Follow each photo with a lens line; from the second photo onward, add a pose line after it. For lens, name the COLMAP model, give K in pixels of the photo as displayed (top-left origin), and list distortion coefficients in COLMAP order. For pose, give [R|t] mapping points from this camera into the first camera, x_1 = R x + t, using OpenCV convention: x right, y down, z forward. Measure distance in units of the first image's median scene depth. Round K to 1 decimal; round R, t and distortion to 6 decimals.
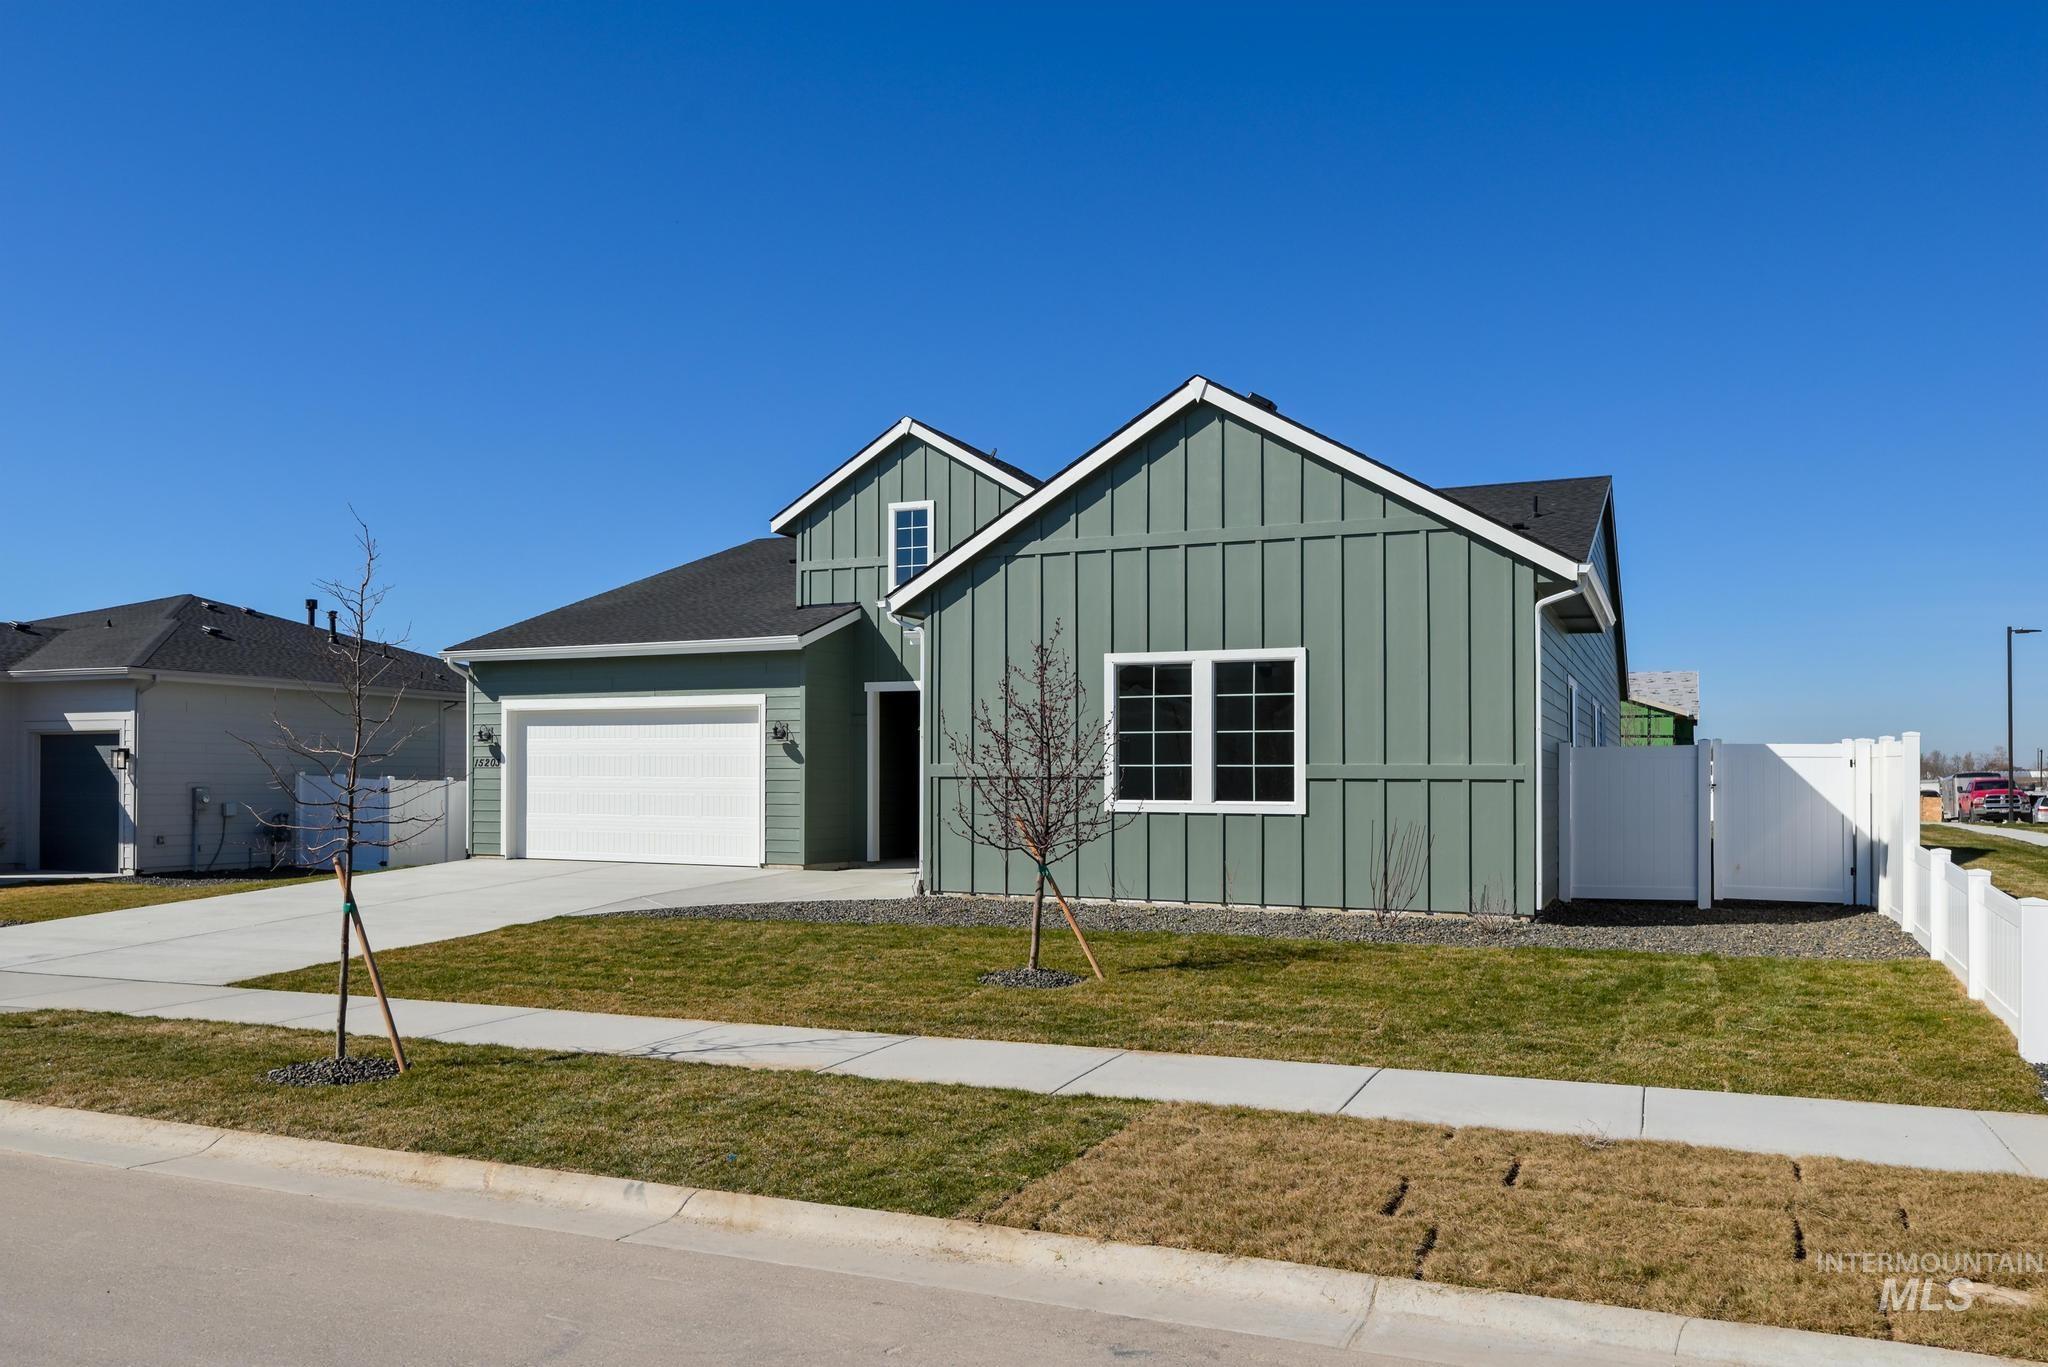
lens RADIAL K [[1517.9, 0, 1022.9], [0, 1517.9, 750.4], [0, 0, 1]] dist [0.002392, 0.000529]
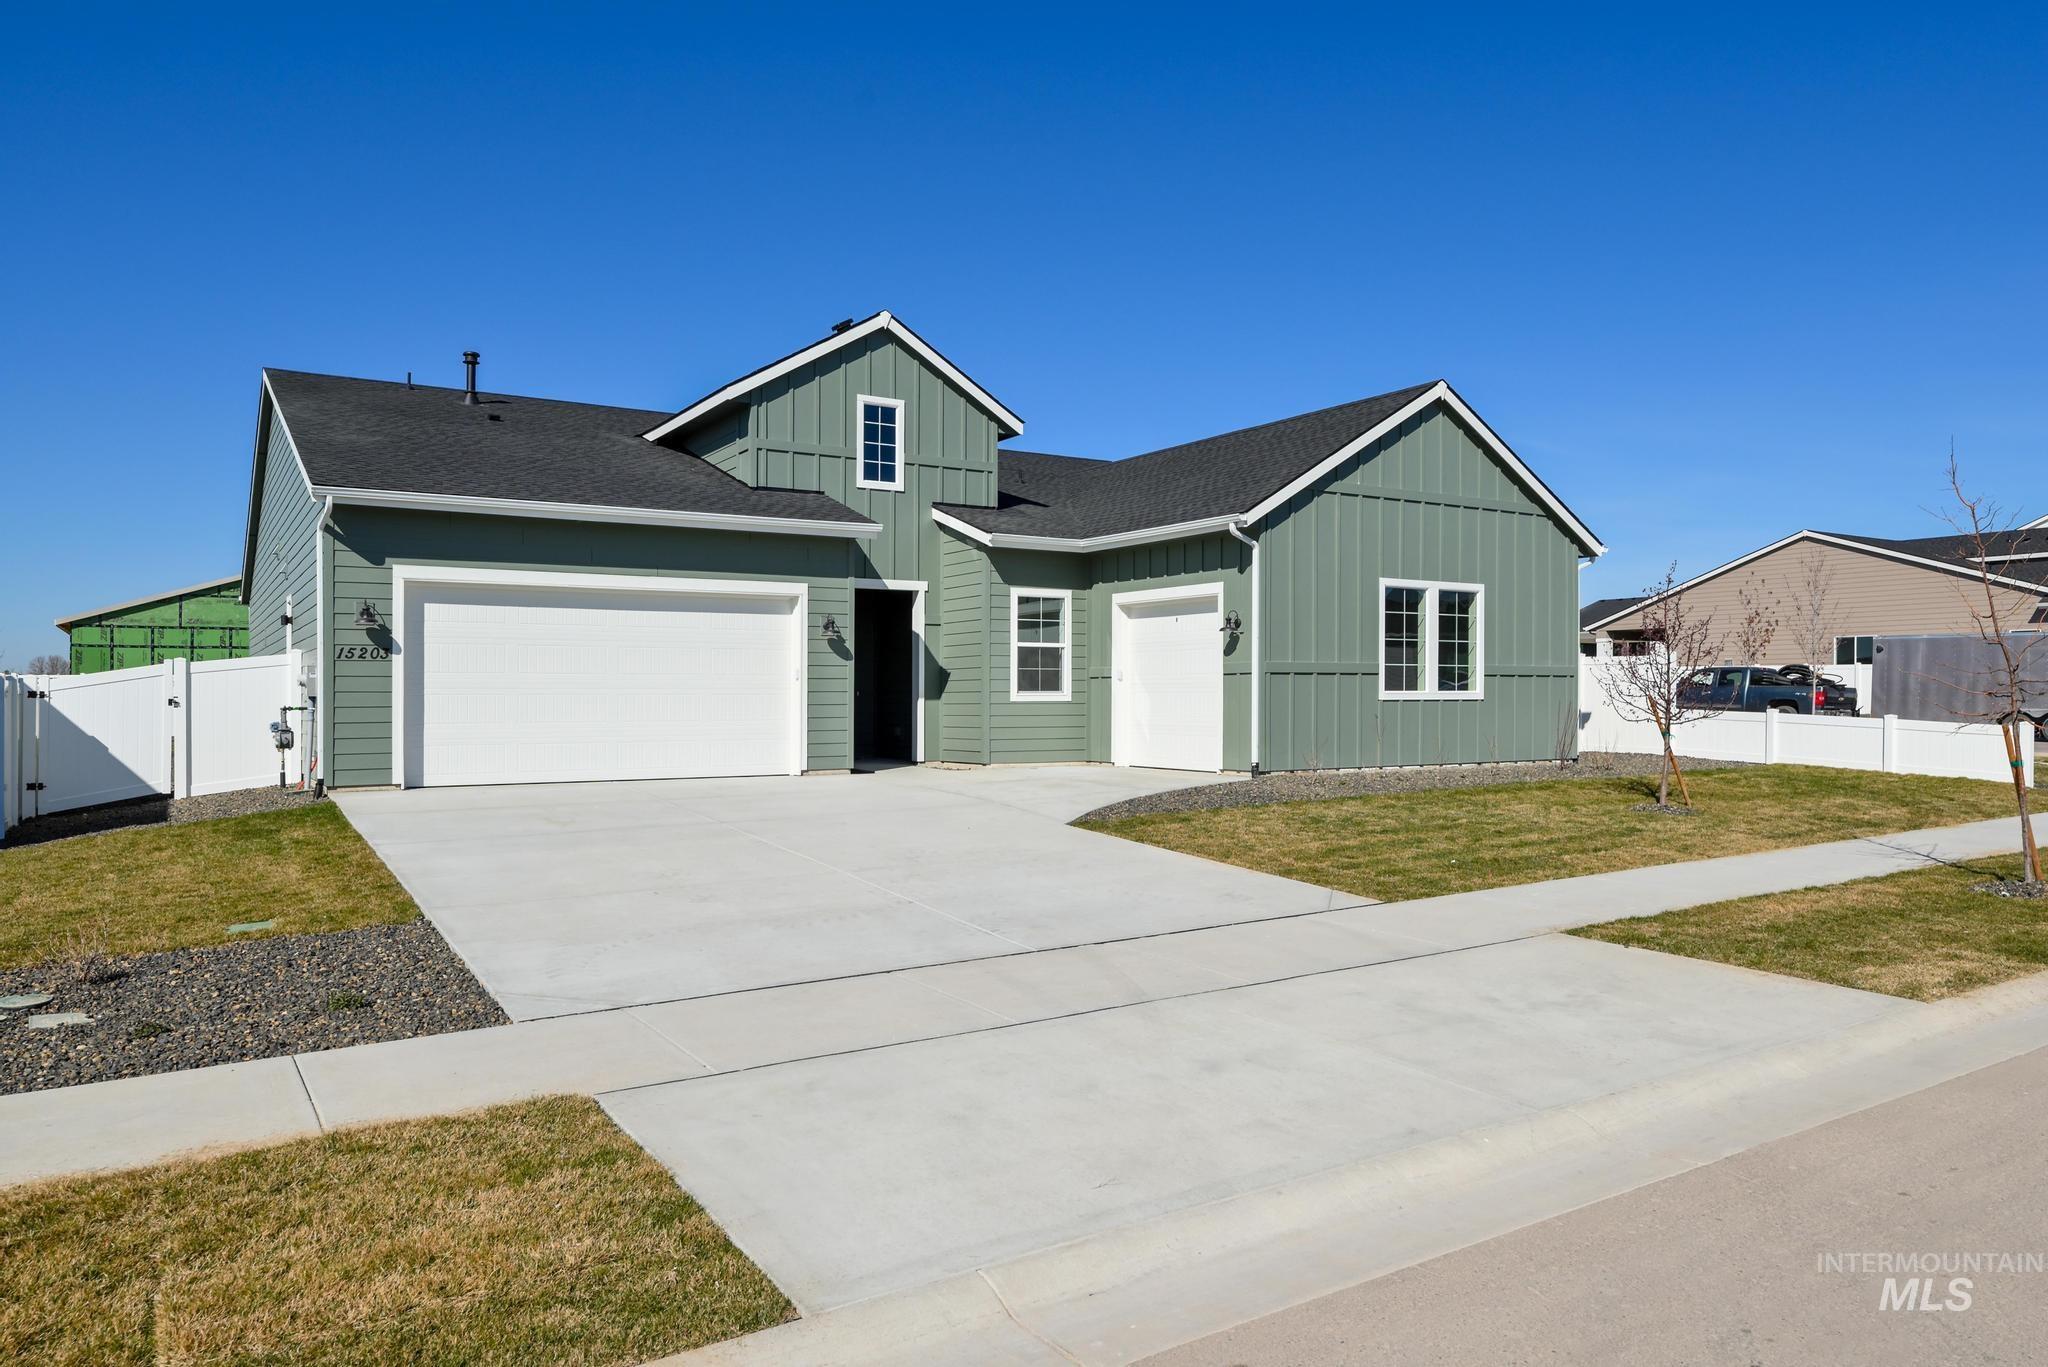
lens RADIAL K [[1314.9, 0, 1024.0], [0, 1314.9, 683.5], [0, 0, 1]] dist [0.024173, 0.000768]
pose [[0.558151, -0.000699, 0.829739, -0.752890], [-0.012033, 0.999888, 0.008937, 0.014306], [-0.829652, -0.014972, 0.558080, 0.452029]]
